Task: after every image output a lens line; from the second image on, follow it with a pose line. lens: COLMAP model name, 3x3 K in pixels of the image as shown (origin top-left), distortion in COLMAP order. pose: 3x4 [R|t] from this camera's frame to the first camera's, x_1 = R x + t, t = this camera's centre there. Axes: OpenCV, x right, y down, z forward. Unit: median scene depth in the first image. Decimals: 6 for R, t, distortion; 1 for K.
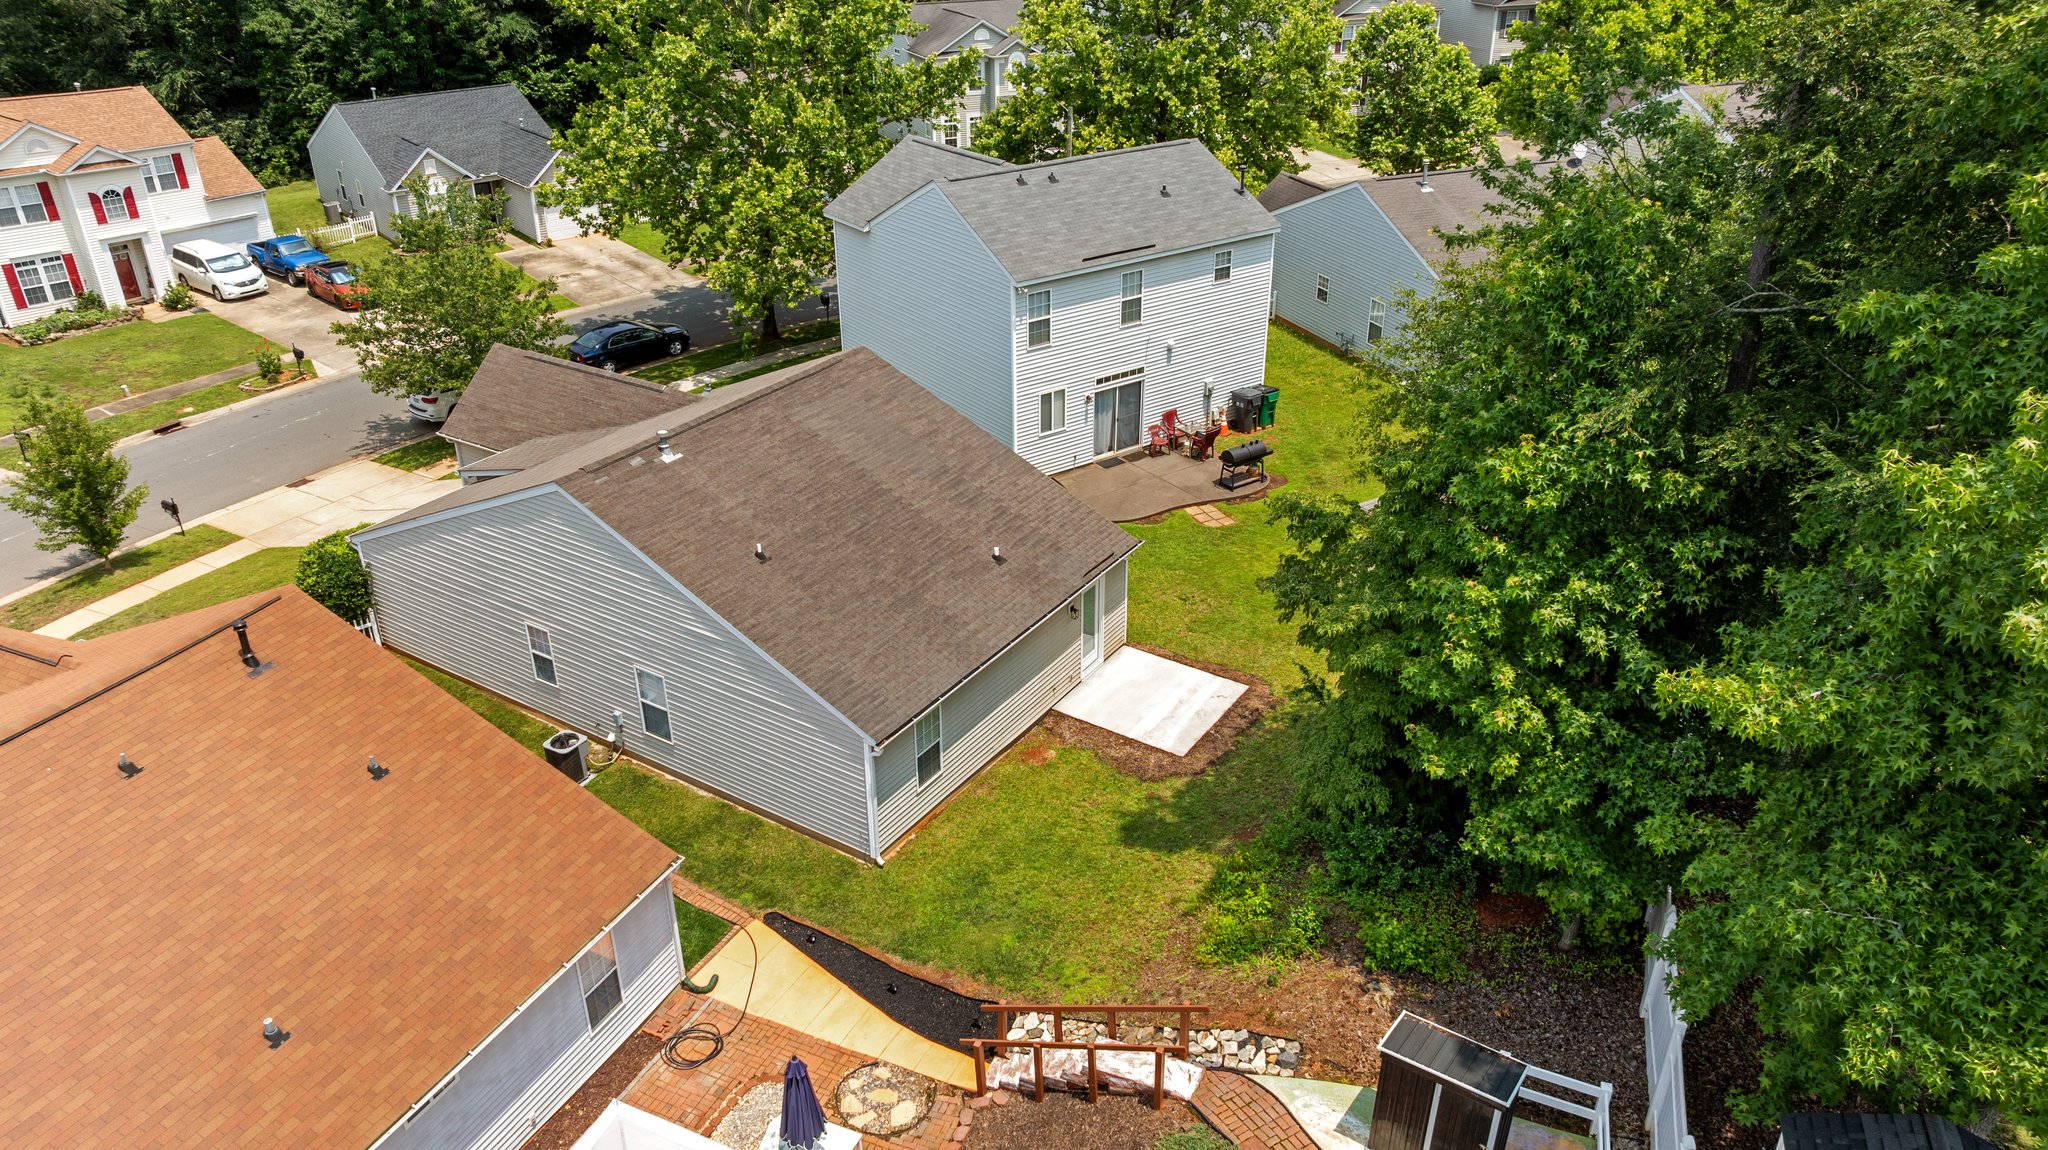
lens RADIAL K [[1447.8, 0, 1024.0], [0, 1447.8, 575.0], [0, 0, 1]] dist [-0.015548, 0.001022]
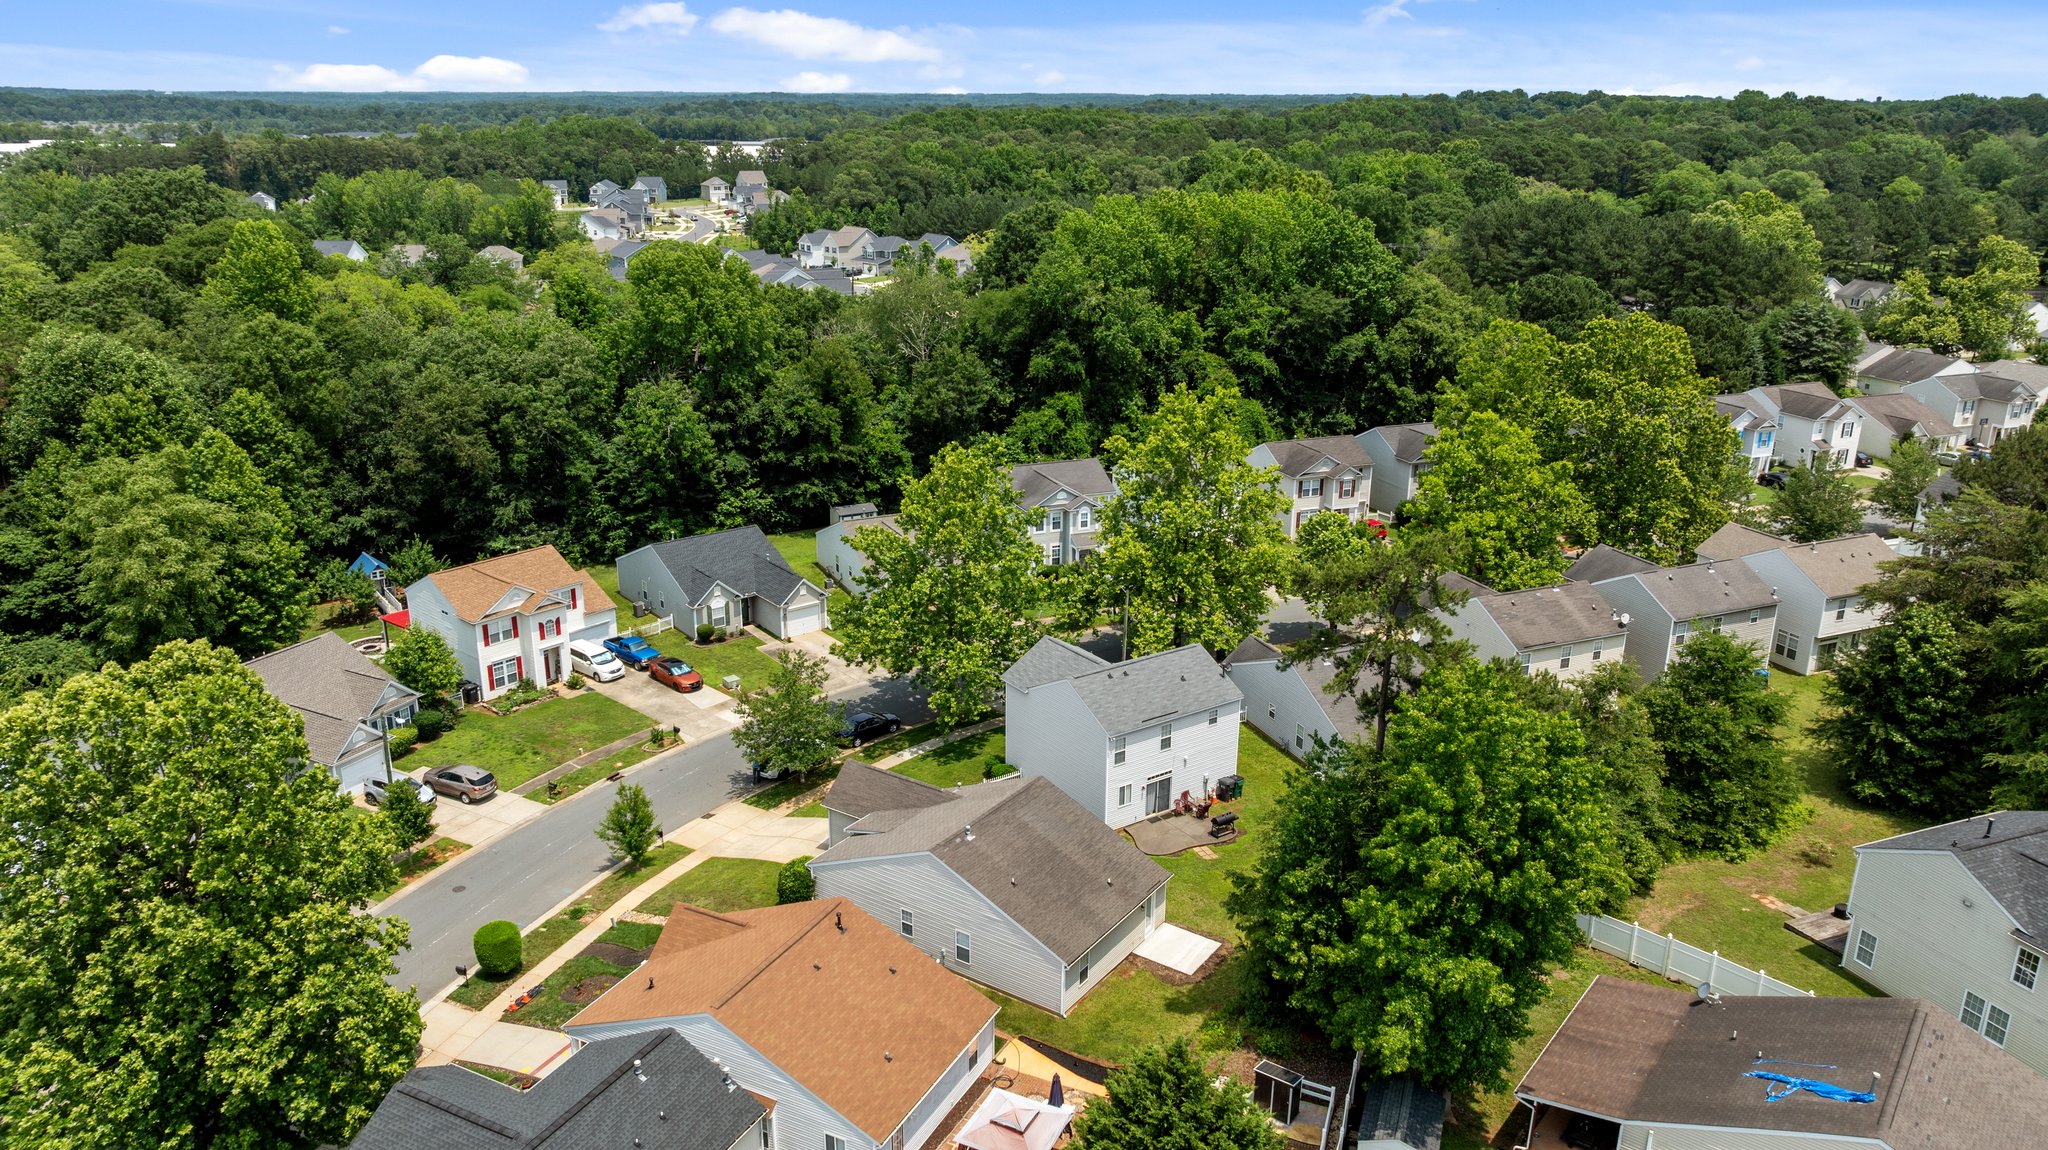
lens RADIAL K [[1440.8, 0, 1024.0], [0, 1440.8, 575.0], [0, 0, 1]] dist [-0.017058, -0.001499]
pose [[0.999761, 0.018711, -0.011292, -0.101593], [-0.020295, 0.986557, -0.162152, -0.089952], [0.008106, 0.162342, 0.986701, -0.977063]]
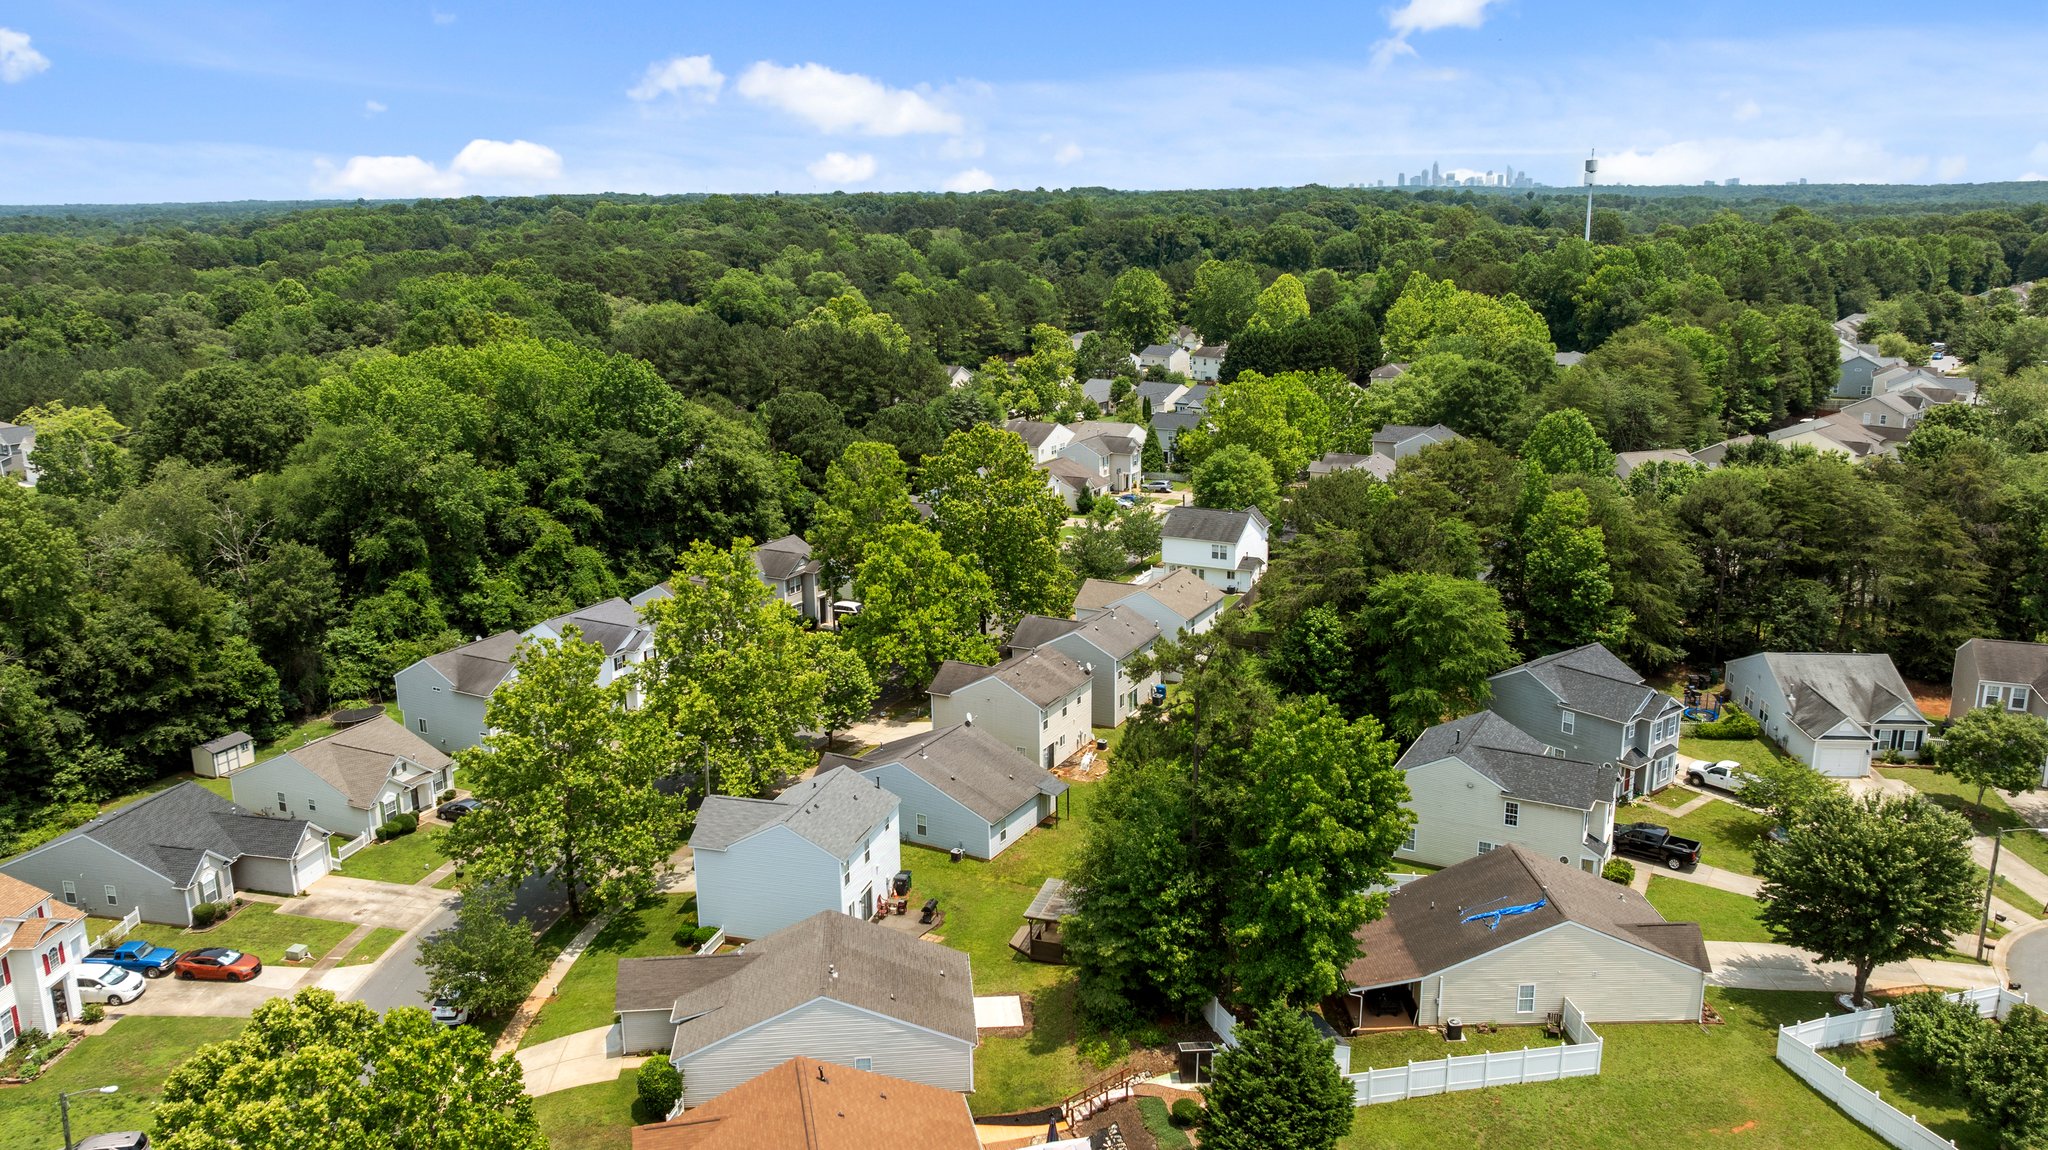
lens RADIAL K [[1492.3, 0, 1024.0], [0, 1492.3, 575.0], [0, 0, 1]] dist [-0.011622, -0.001058]
pose [[0.790231, -0.155489, 0.592754, -1.030938], [0.292933, 0.945452, -0.142517, -0.199202], [-0.538260, 0.286259, 0.792674, -1.054963]]
